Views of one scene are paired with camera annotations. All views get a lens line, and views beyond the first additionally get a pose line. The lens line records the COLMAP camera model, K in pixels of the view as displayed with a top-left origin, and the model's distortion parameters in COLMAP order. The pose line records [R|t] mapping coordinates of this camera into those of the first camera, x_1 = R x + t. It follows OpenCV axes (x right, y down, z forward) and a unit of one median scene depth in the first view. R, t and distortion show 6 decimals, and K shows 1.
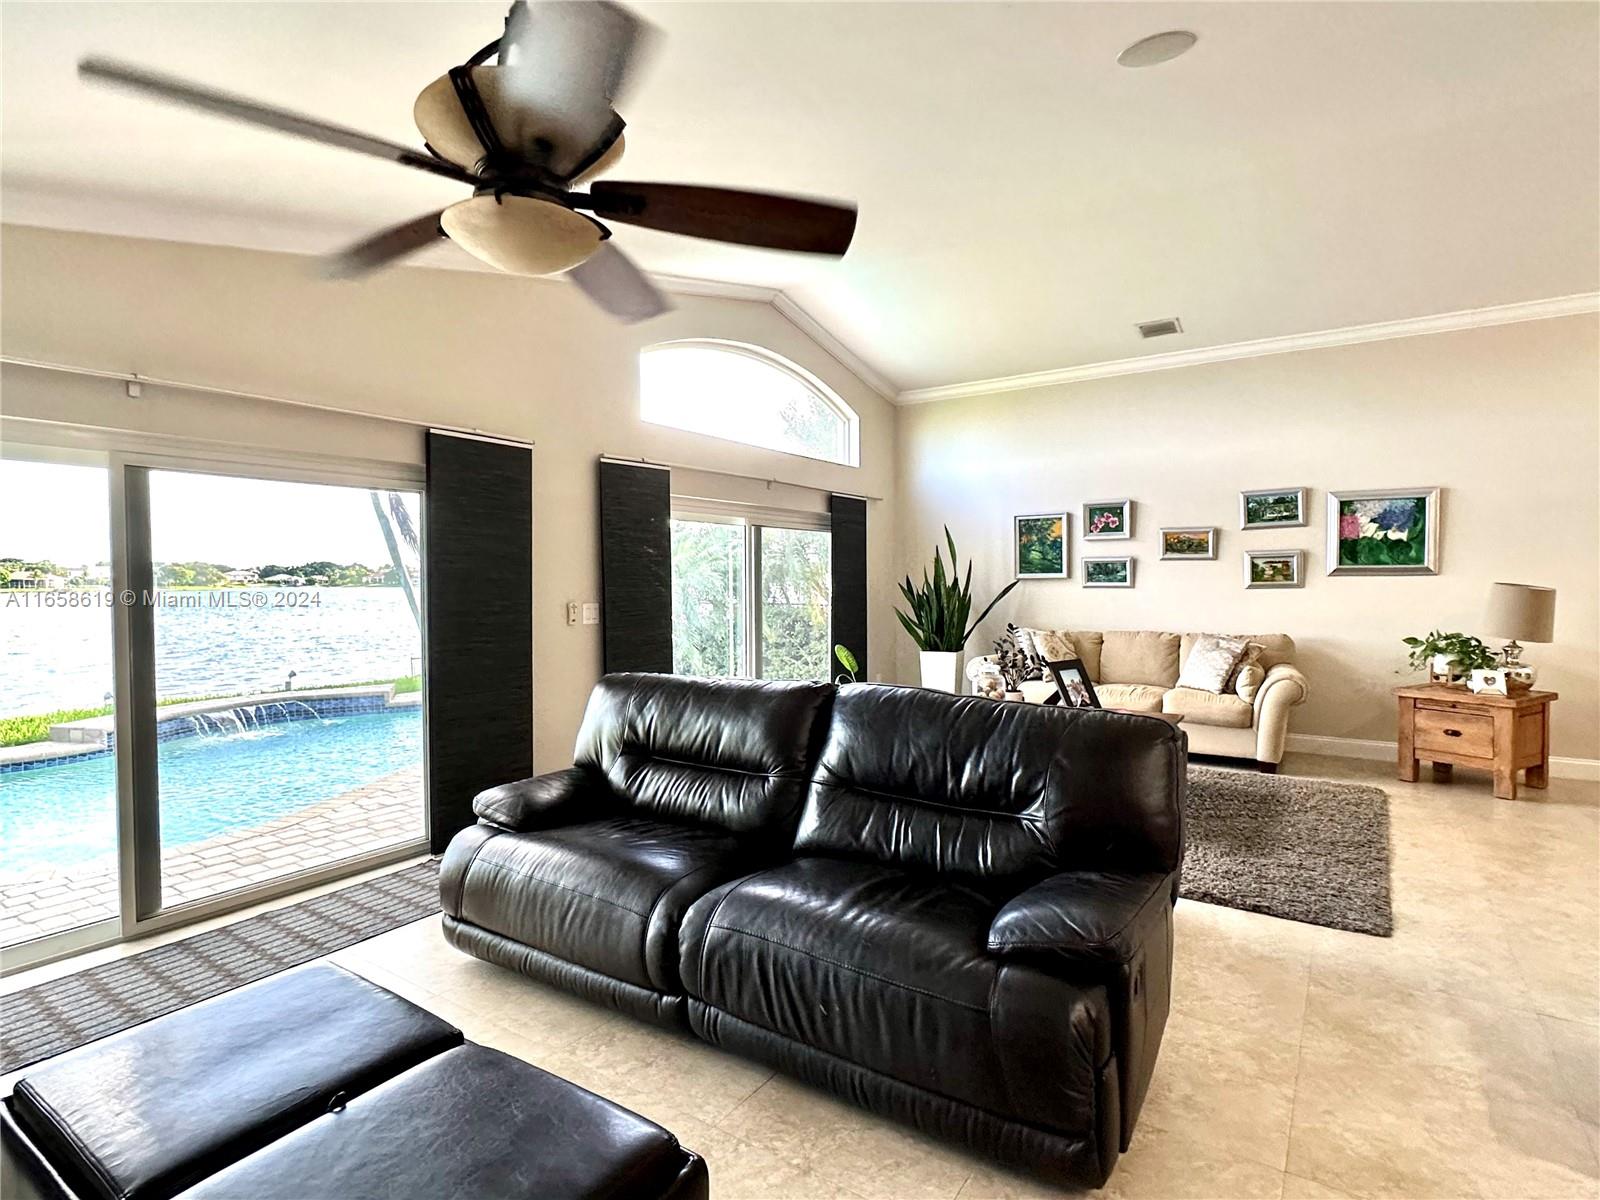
lens RADIAL K [[831.2, 0, 800.0], [0, 831.2, 600.0], [0, 0, 1]] dist [0.019206, 0.000078]
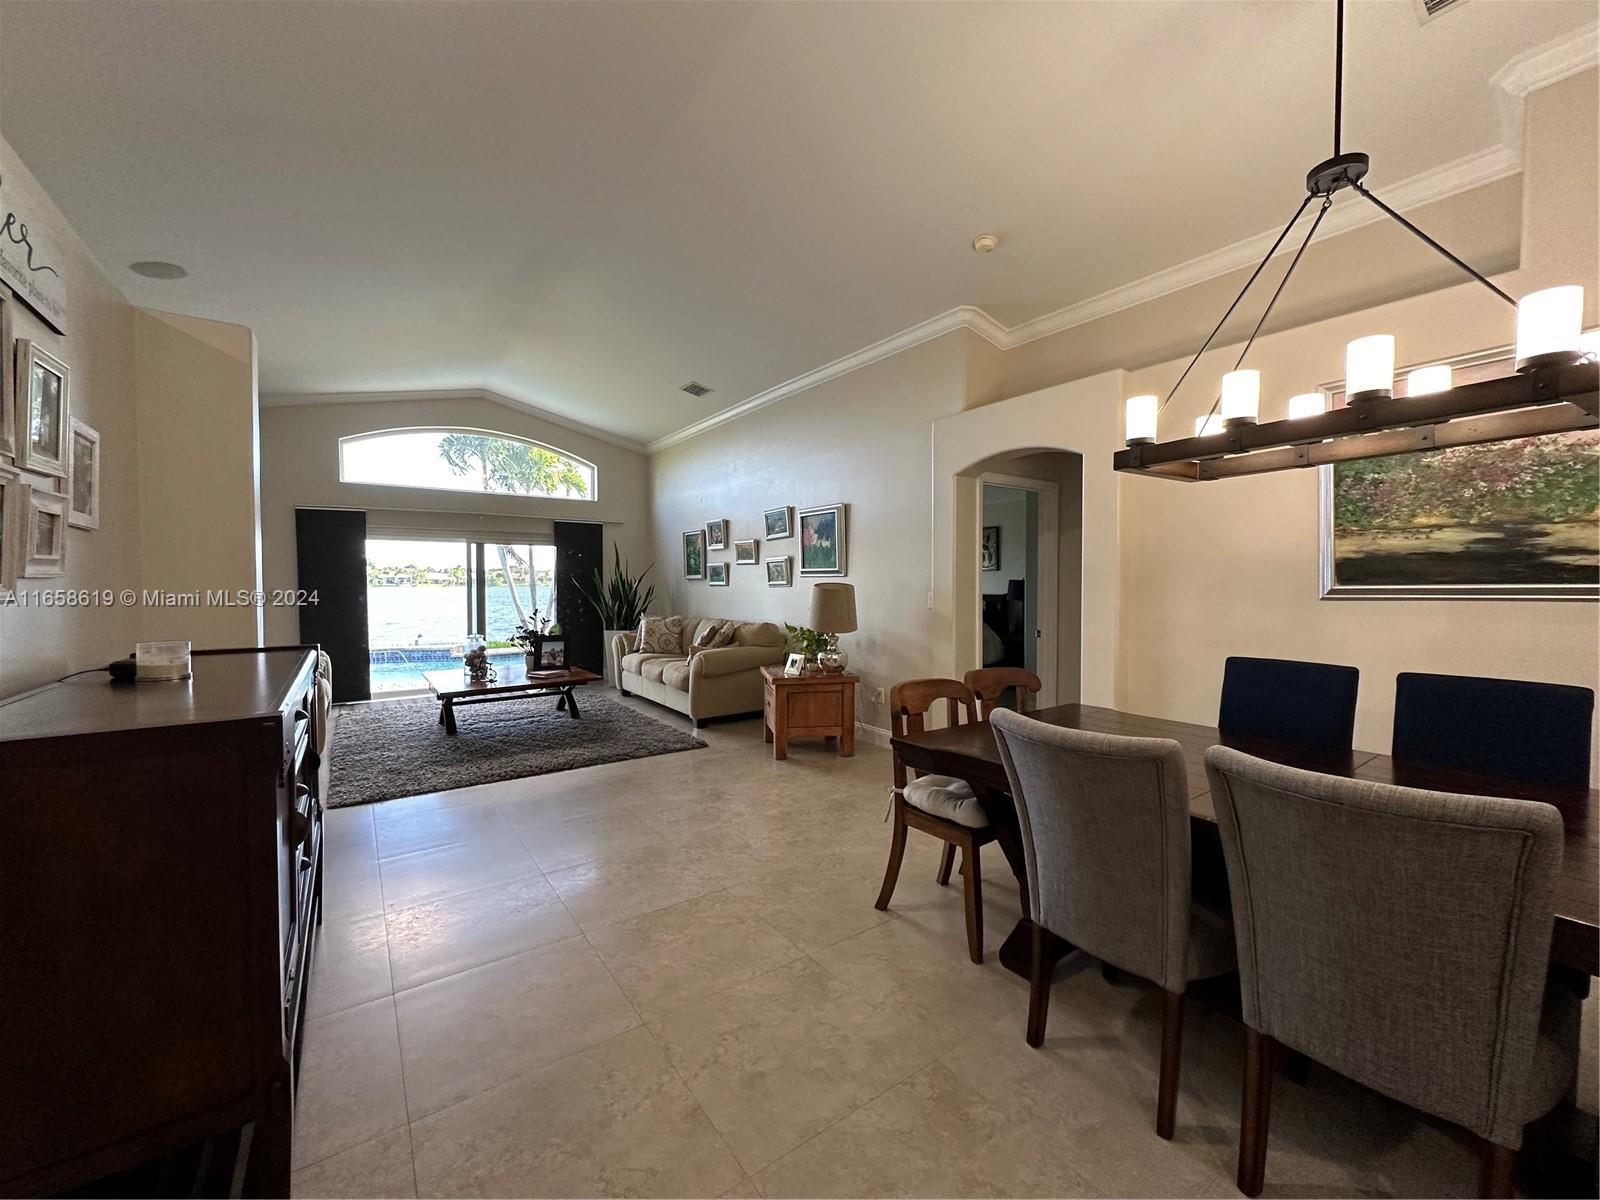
lens RADIAL K [[627.4, 0, 802.1], [0, 627.4, 600.2], [0, 0, 1]] dist [-0.000018, -0.000397]
pose [[0.935638, 0.017046, -0.352548, 0.930609], [-0.015416, 0.999854, 0.007432, -0.001361], [0.352623, -0.001519, 0.935764, 0.126215]]
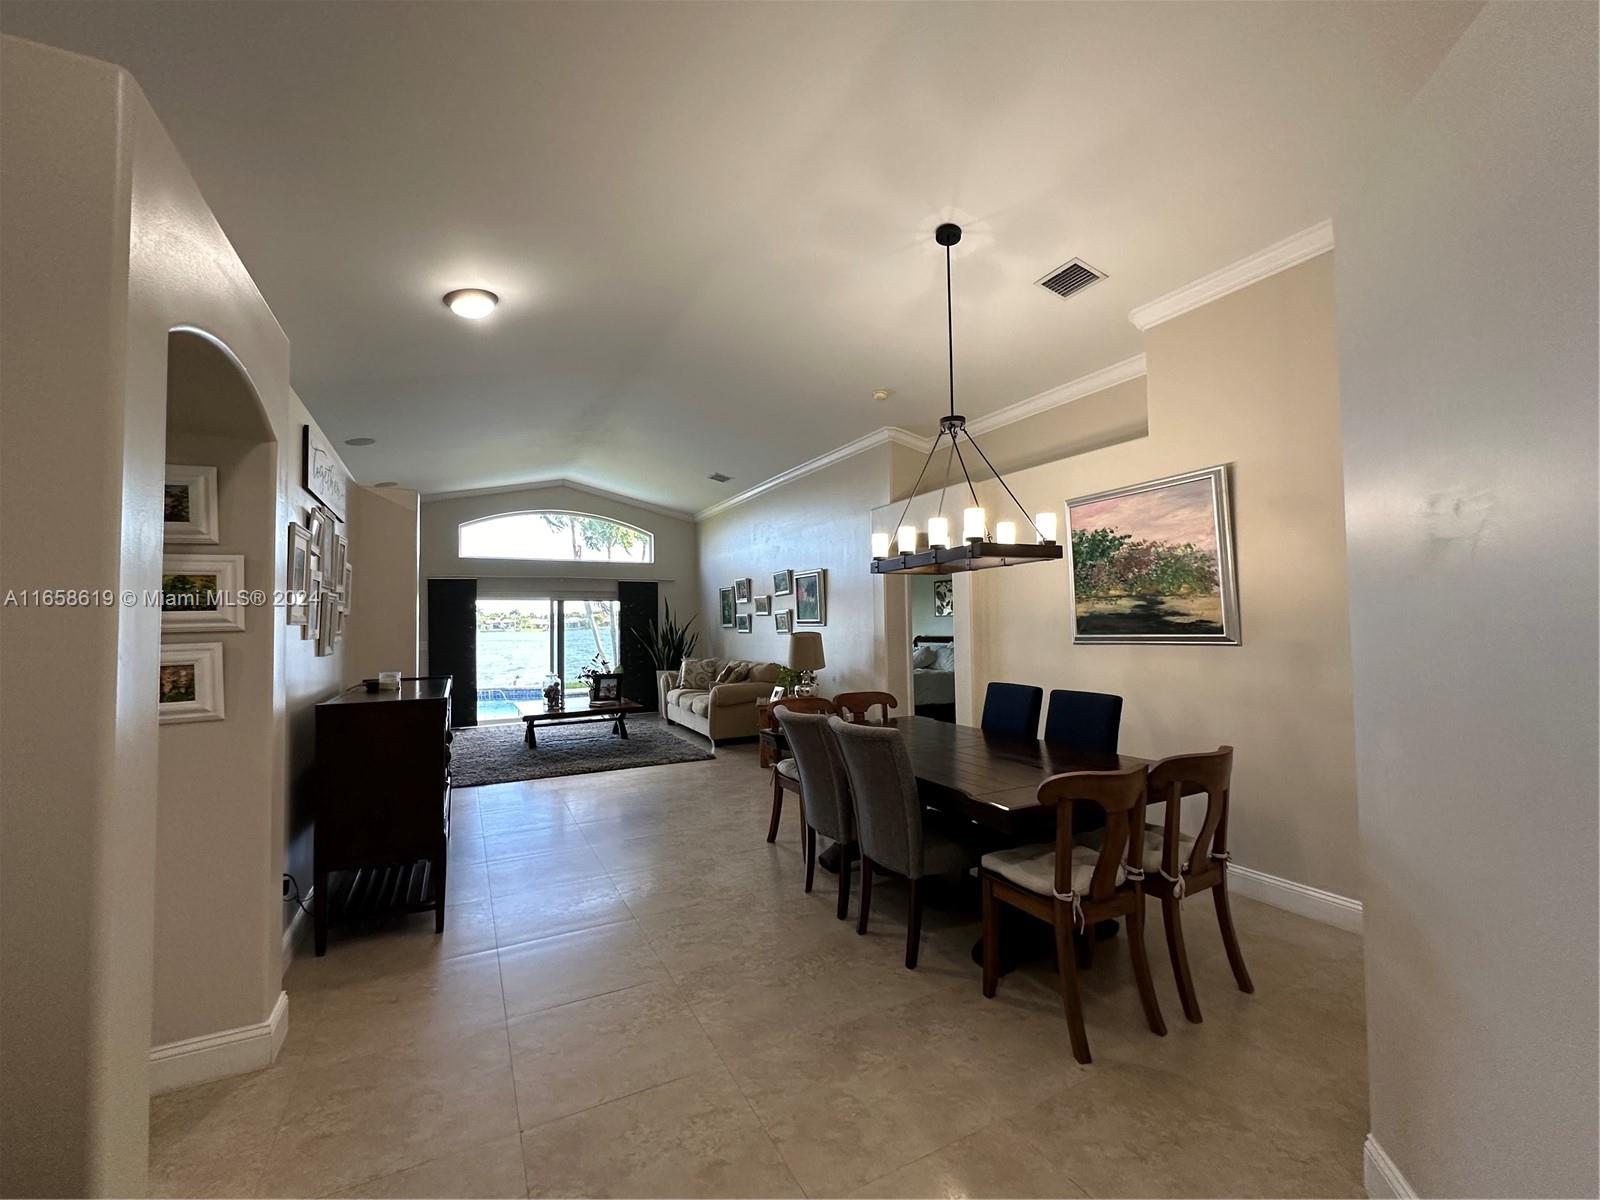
lens RADIAL K [[650.3, 0, 800.0], [0, 650.3, 600.0], [0, 0, 1]] dist [0.002223, 0.000047]
pose [[0.875188, -0.022575, -0.483255, 1.176984], [-0.004606, 0.998477, -0.054985, -0.010895], [0.483761, 0.050348, 0.873751, -0.046743]]
